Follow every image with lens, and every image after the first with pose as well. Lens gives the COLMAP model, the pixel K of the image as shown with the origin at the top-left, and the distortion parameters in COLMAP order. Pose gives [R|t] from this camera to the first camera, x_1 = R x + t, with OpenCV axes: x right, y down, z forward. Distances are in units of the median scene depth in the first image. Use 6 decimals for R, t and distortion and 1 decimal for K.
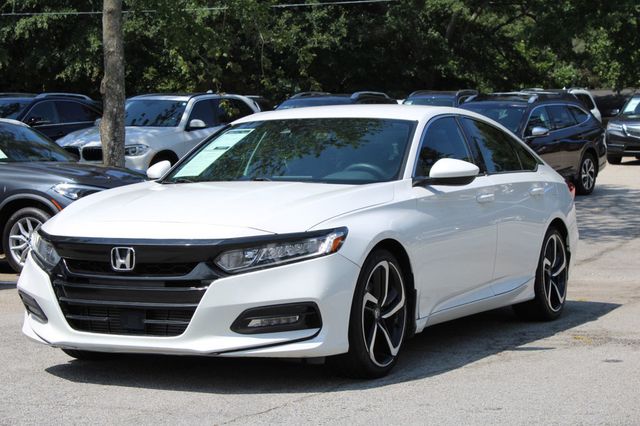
lens RADIAL K [[1201.4, 0, 320.6], [0, 1201.4, 212.2], [0, 0, 1]] dist [0.161798, 0.000000]
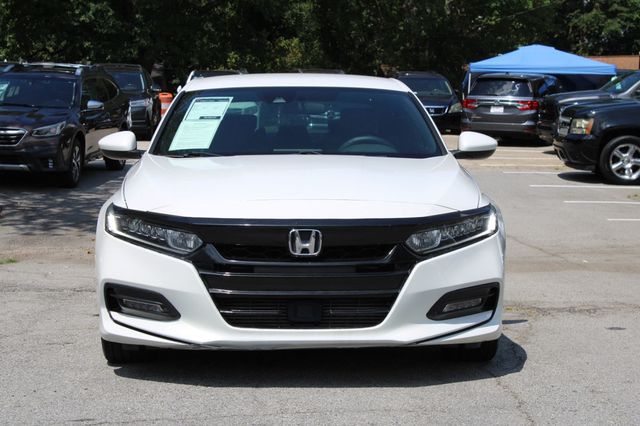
lens RADIAL K [[1201.4, 0, 320.0], [0, 1201.4, 213.5], [0, 0, 1]] dist [0.161798, 0.000000]
pose [[0.915360, -0.017638, 0.402250, -0.506754], [0.008842, 0.999680, 0.023714, -0.003296], [-0.402540, -0.018150, 0.915223, 0.191588]]
